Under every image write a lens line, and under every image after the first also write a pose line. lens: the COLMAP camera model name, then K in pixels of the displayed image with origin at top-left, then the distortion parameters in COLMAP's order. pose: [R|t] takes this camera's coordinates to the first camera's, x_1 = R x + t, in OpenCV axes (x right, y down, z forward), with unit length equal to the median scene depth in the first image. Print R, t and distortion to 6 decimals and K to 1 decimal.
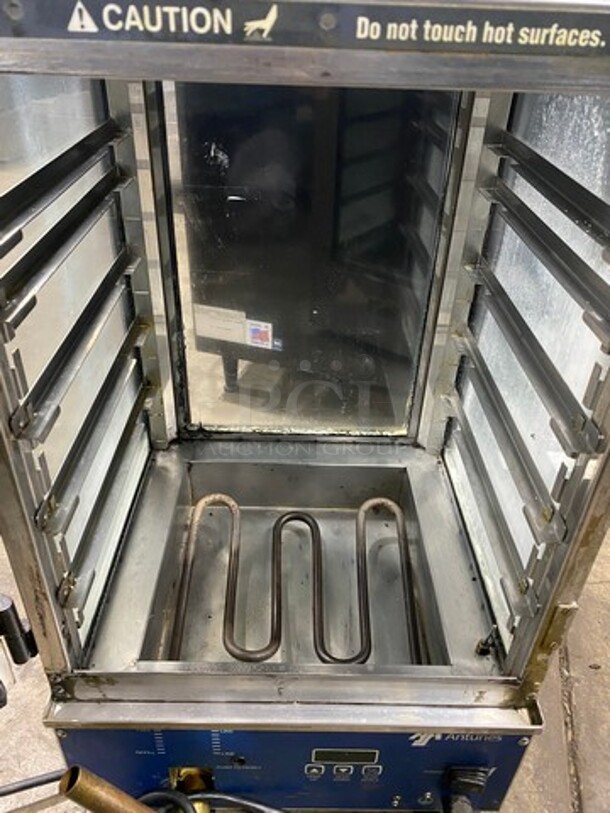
lens RADIAL K [[625.3, 0, 300.0], [0, 625.3, 404.0], [0, 0, 1]] dist [0.006138, -0.002715]
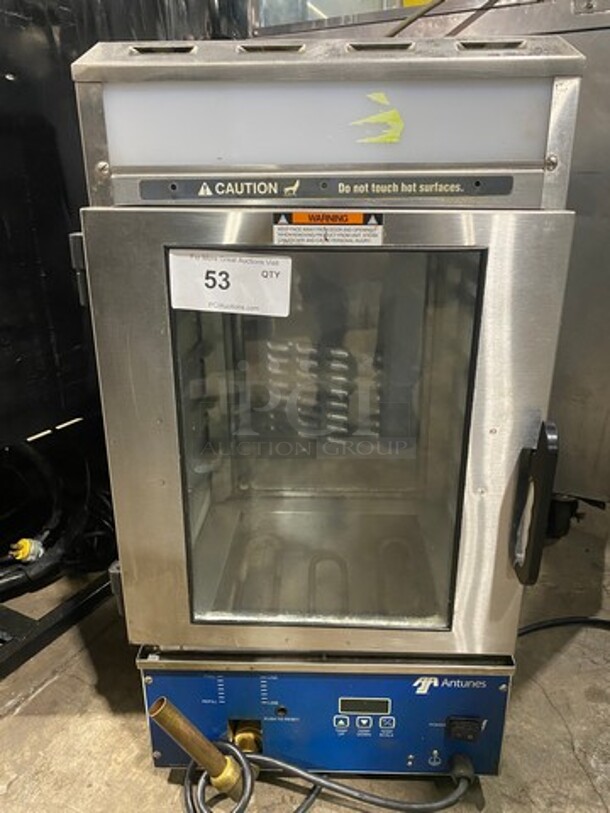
lens RADIAL K [[625.3, 0, 307.8], [0, 625.3, 404.9], [0, 0, 1]] dist [0.006138, -0.002715]
pose [[0.998410, -0.024912, -0.050569, 0.075443], [0.012249, 0.971496, -0.236741, 0.557570], [0.055025, 0.235745, 0.970256, -0.802788]]
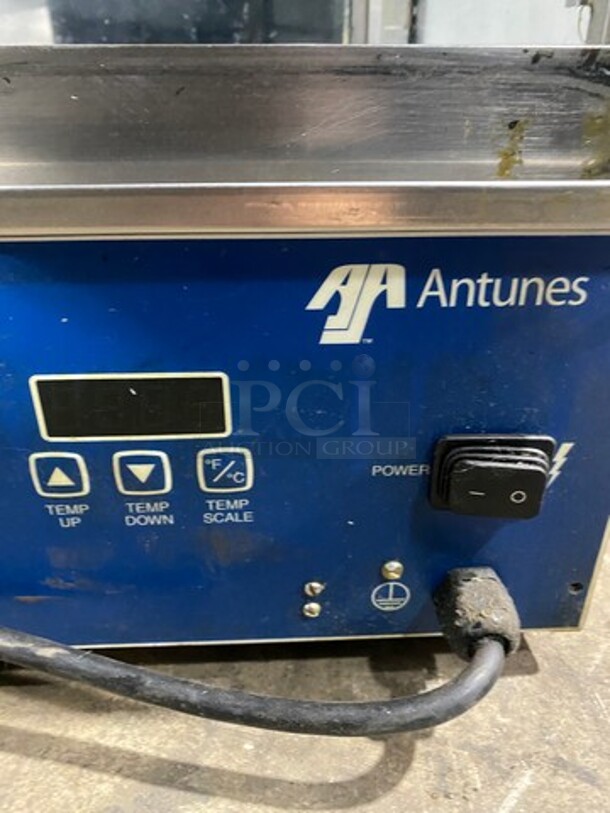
lens RADIAL K [[625.3, 0, 306.8], [0, 625.3, 403.3], [0, 0, 1]] dist [0.006138, -0.002715]
pose [[0.998769, -0.045473, 0.019796, 0.332434], [0.047265, 0.993639, -0.102210, 1.247986], [-0.015022, 0.103020, 0.994566, 1.373349]]
